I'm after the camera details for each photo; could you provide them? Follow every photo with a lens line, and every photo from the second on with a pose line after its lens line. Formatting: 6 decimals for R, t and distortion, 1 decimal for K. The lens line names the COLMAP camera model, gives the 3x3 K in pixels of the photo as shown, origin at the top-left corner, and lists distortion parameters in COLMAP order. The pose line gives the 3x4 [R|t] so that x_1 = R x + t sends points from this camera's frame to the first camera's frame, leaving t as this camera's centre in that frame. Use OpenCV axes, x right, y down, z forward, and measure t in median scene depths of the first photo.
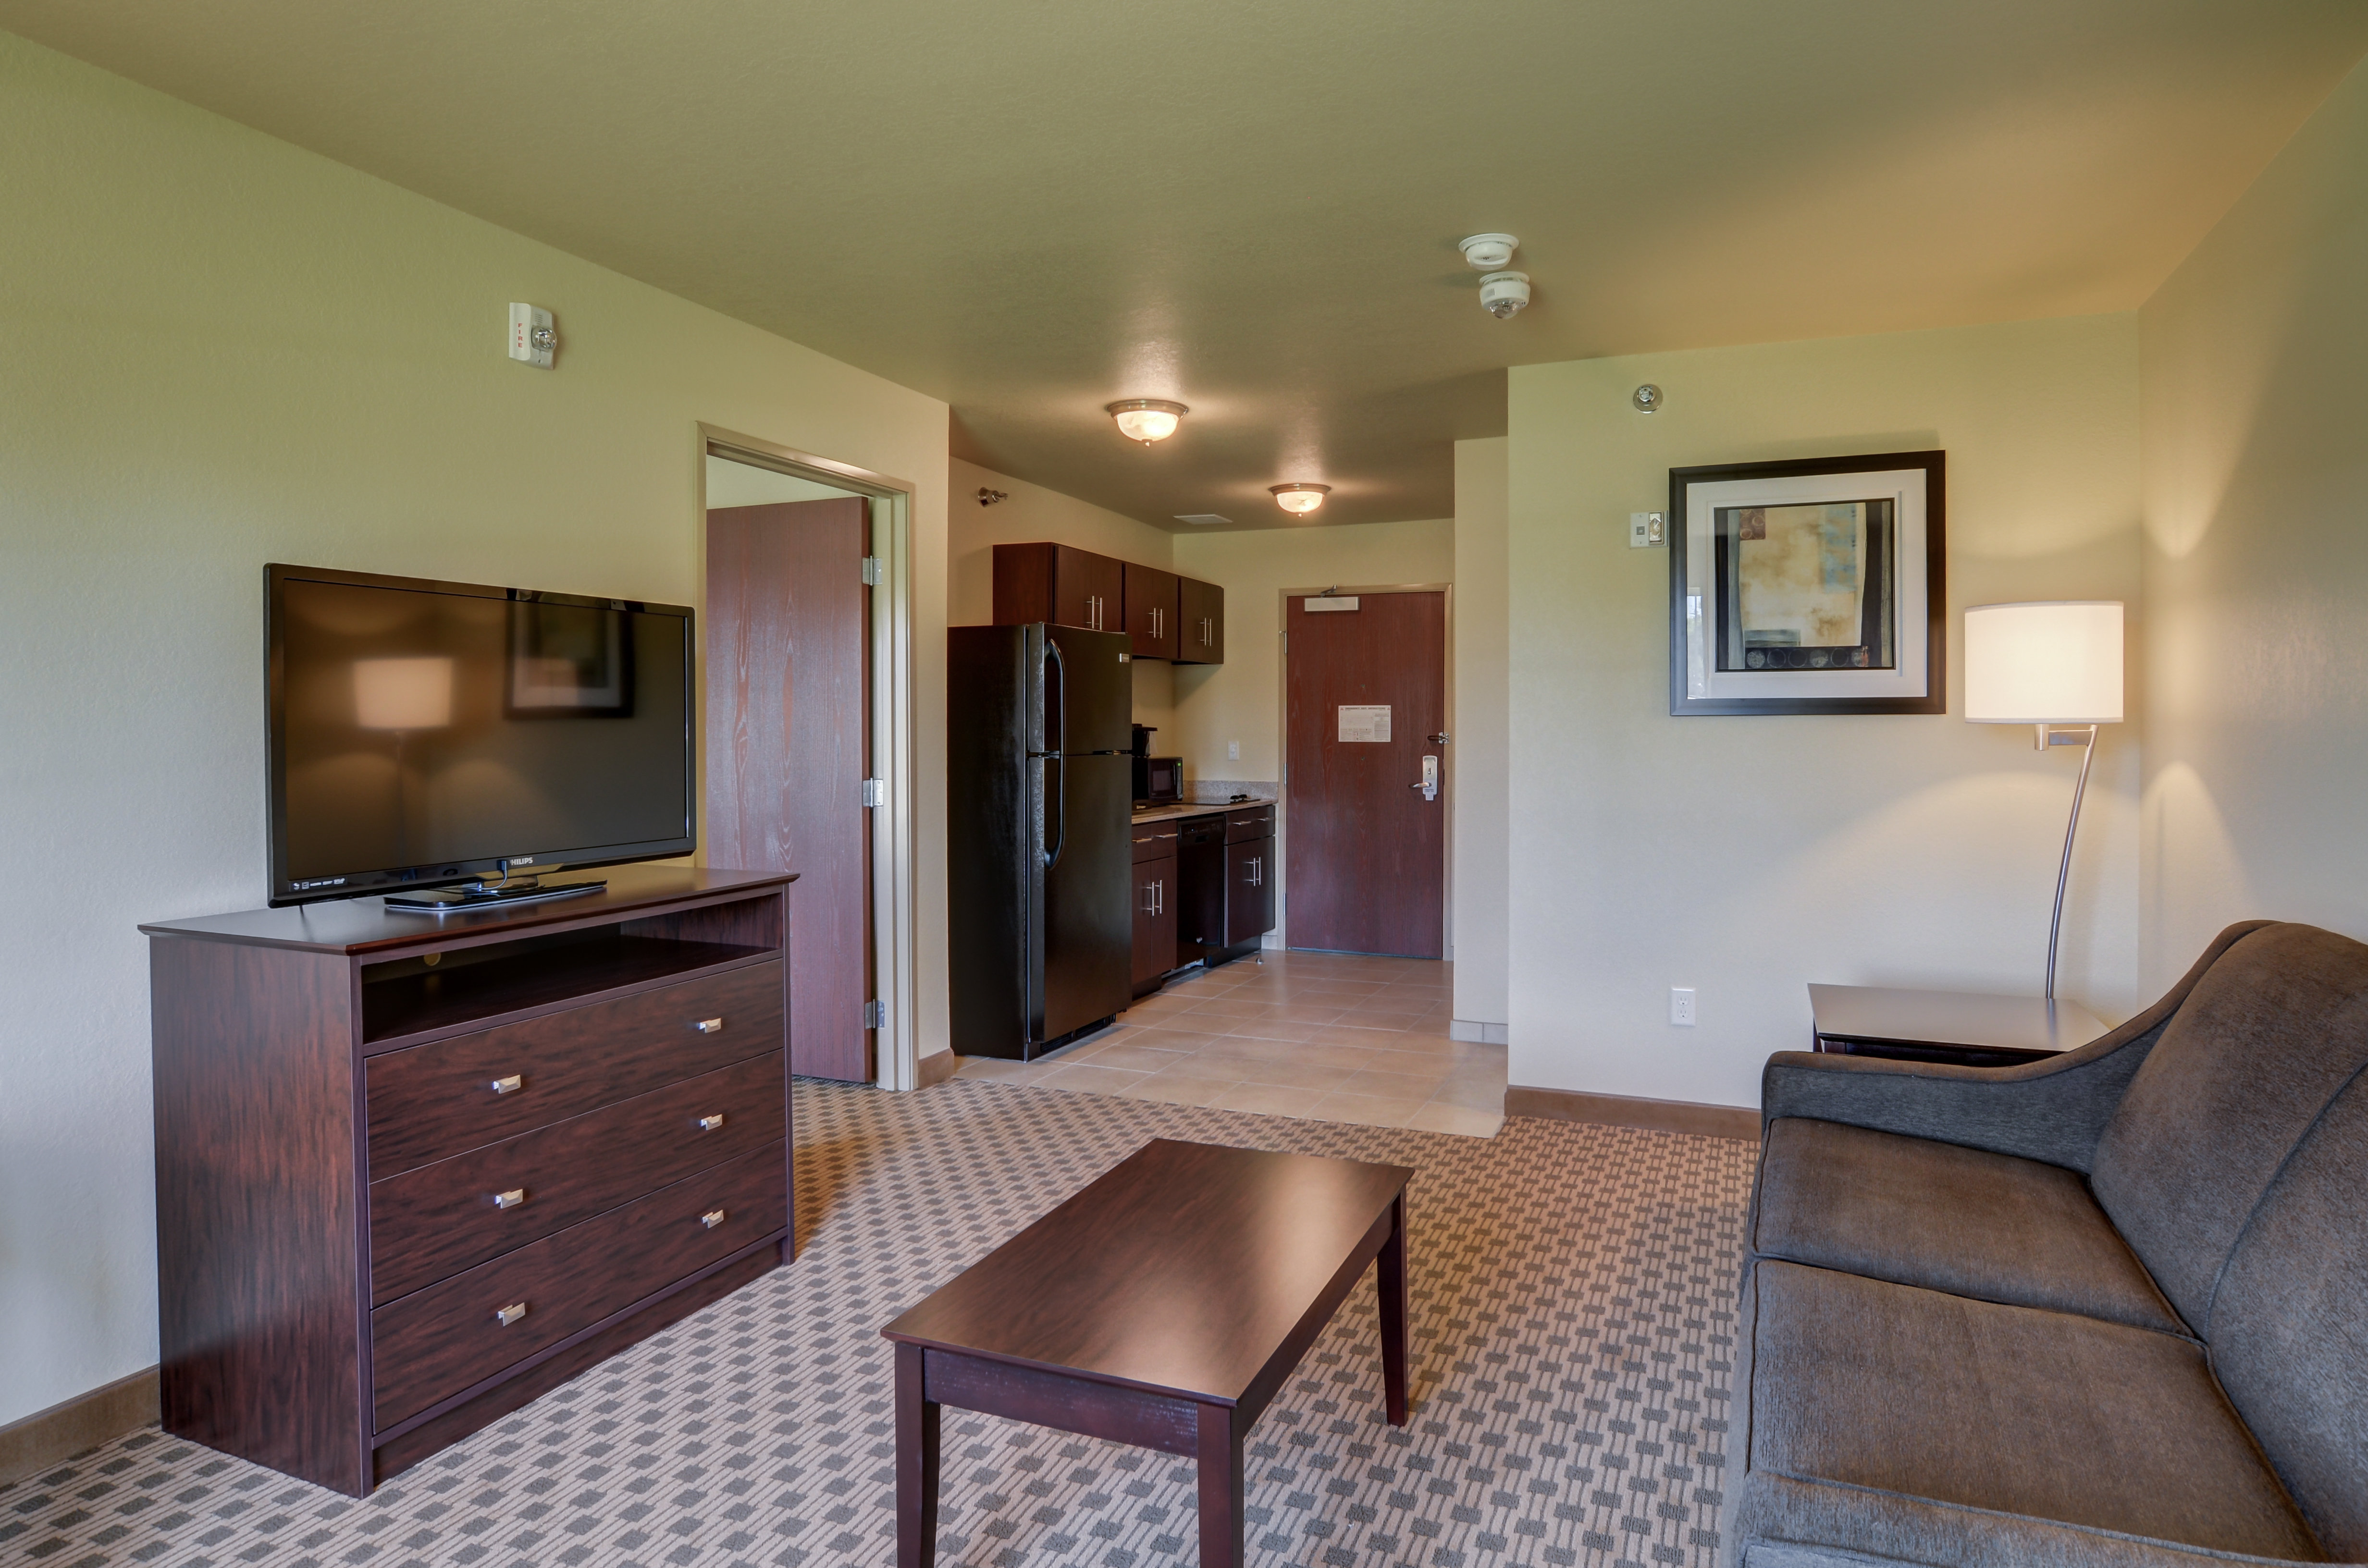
lens RADIAL K [[1334.5, 0, 1183.1], [0, 1334.5, 777.2], [0, 0, 1]] dist [0.031087, 0.000156]
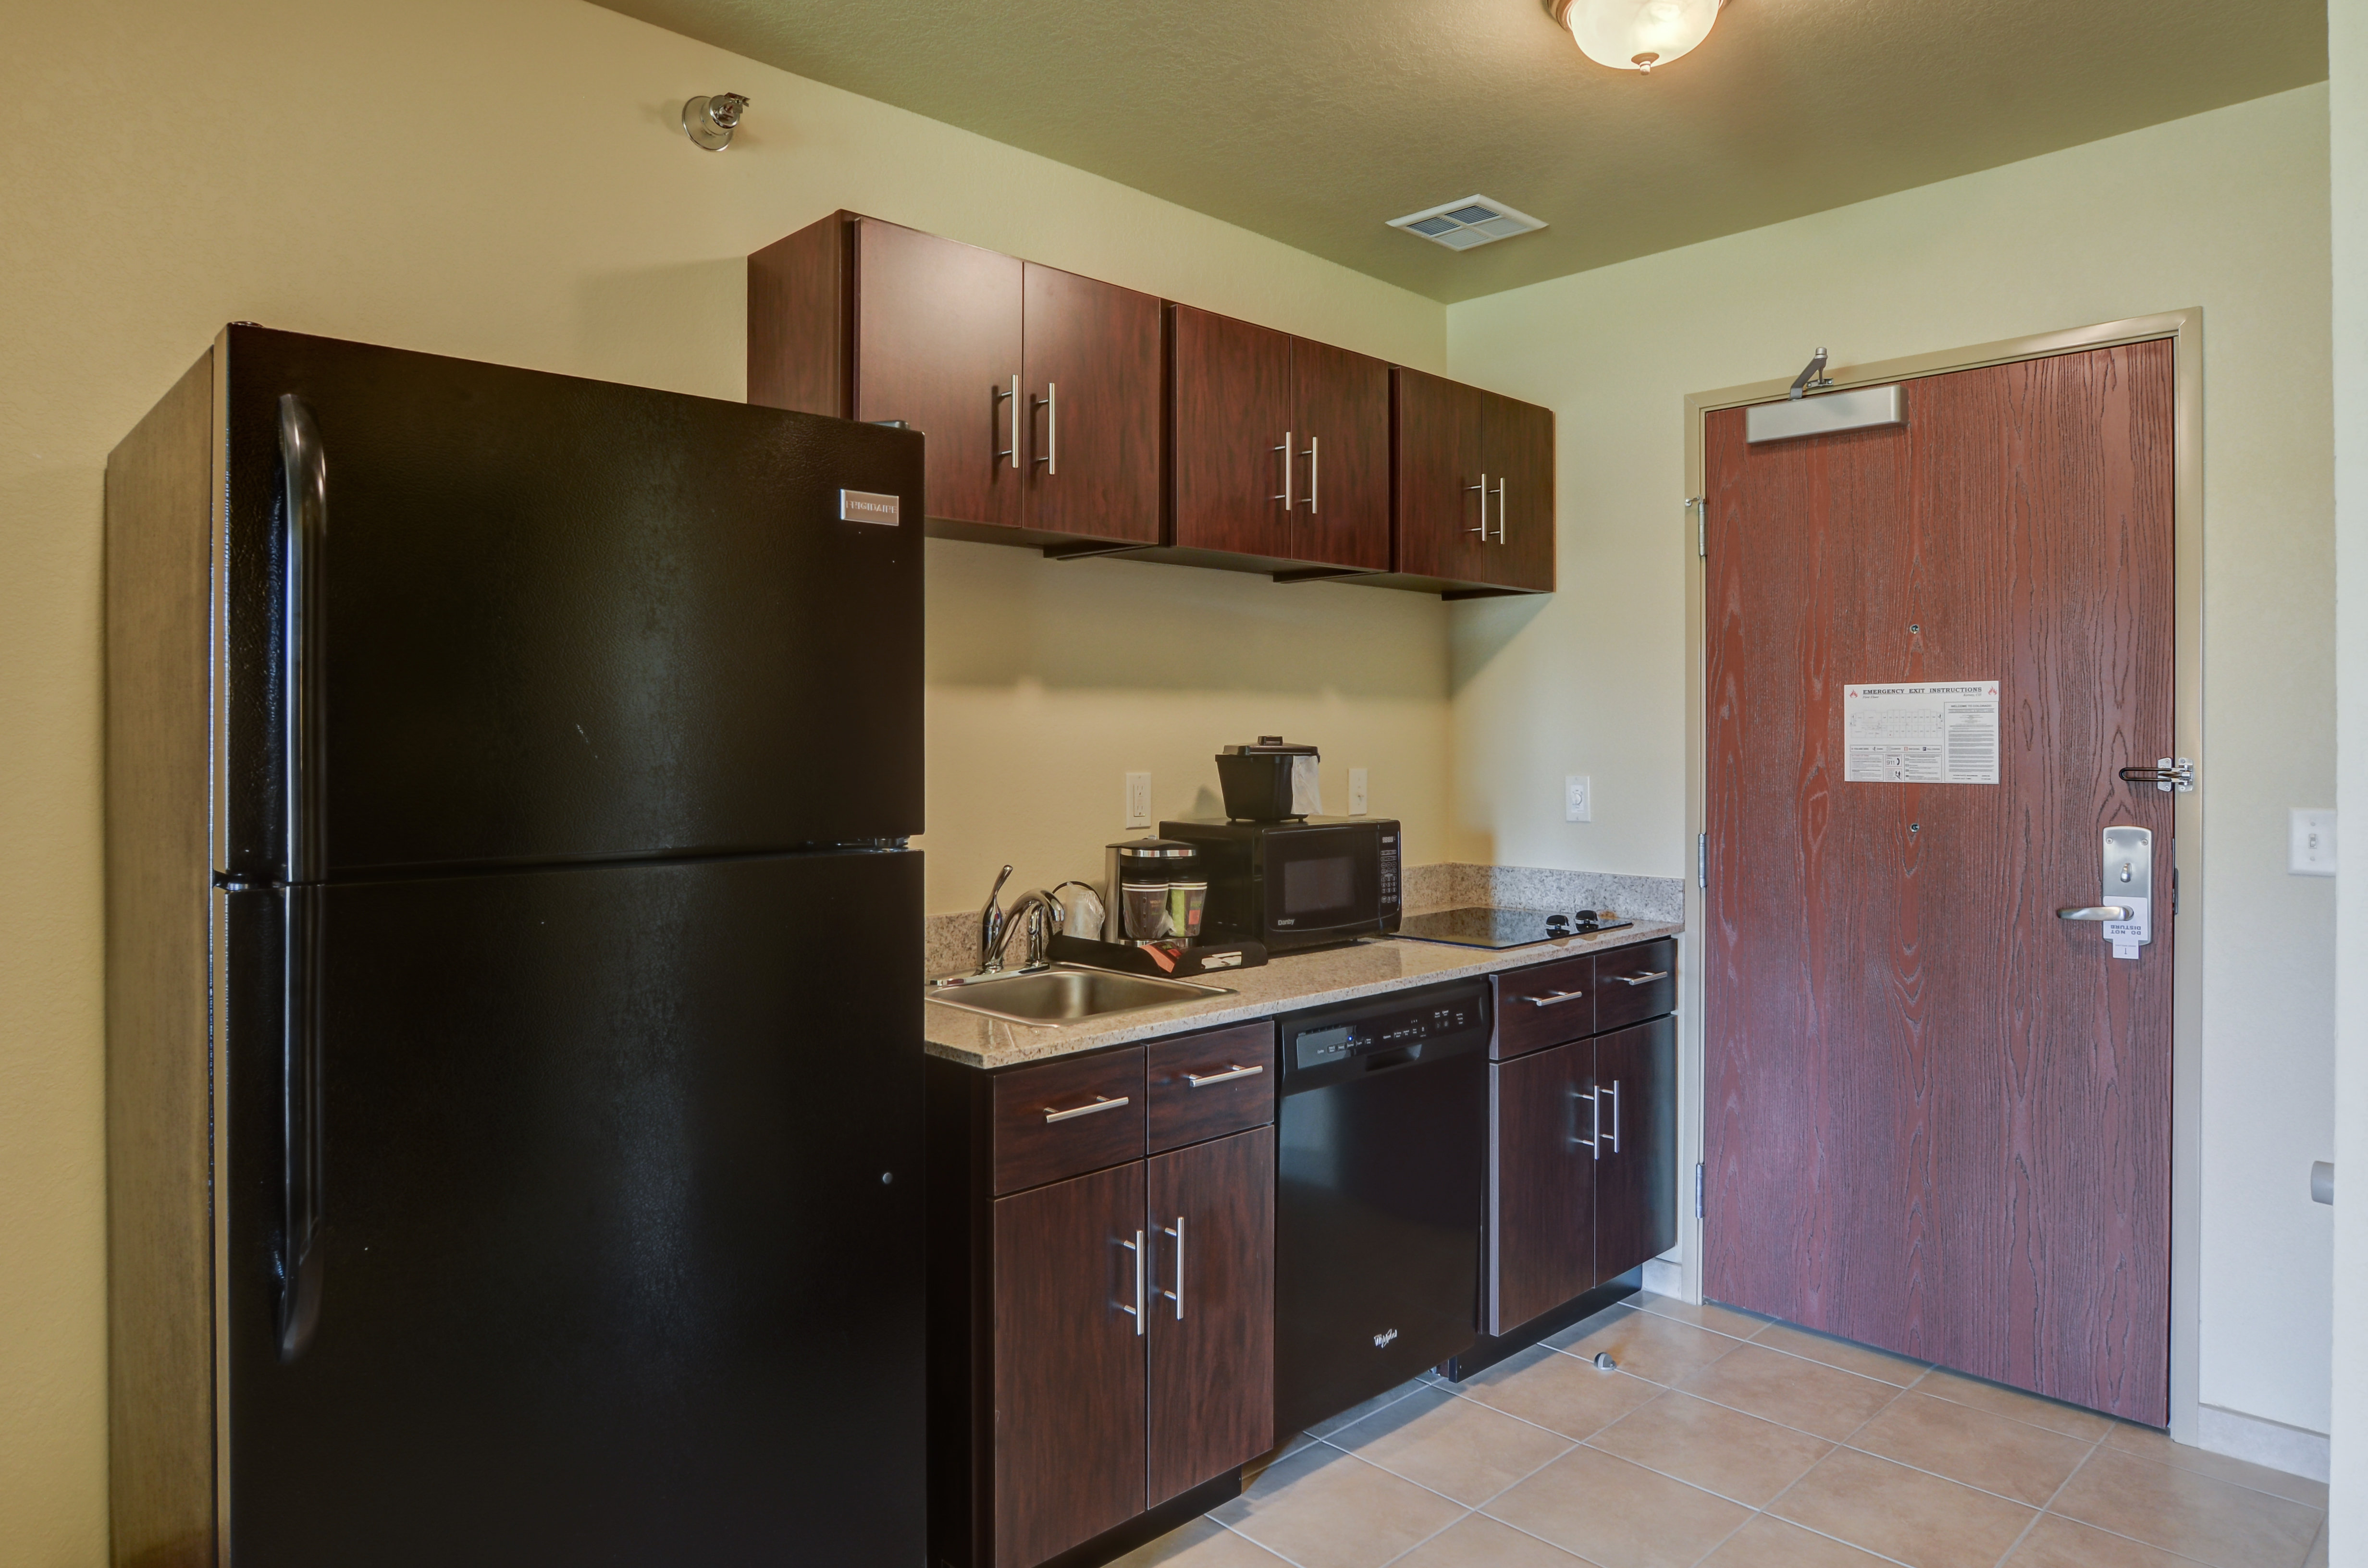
lens RADIAL K [[1462.4, 0, 1188.4], [0, 1462.4, 761.5], [0, 0, 1]] dist [-0.016785, -0.000091]
pose [[0.925419, 0.000307, -0.378946, 0.100388], [-0.006922, 0.999847, -0.016092, -0.024272], [0.378883, 0.017514, 0.925279, 0.549873]]
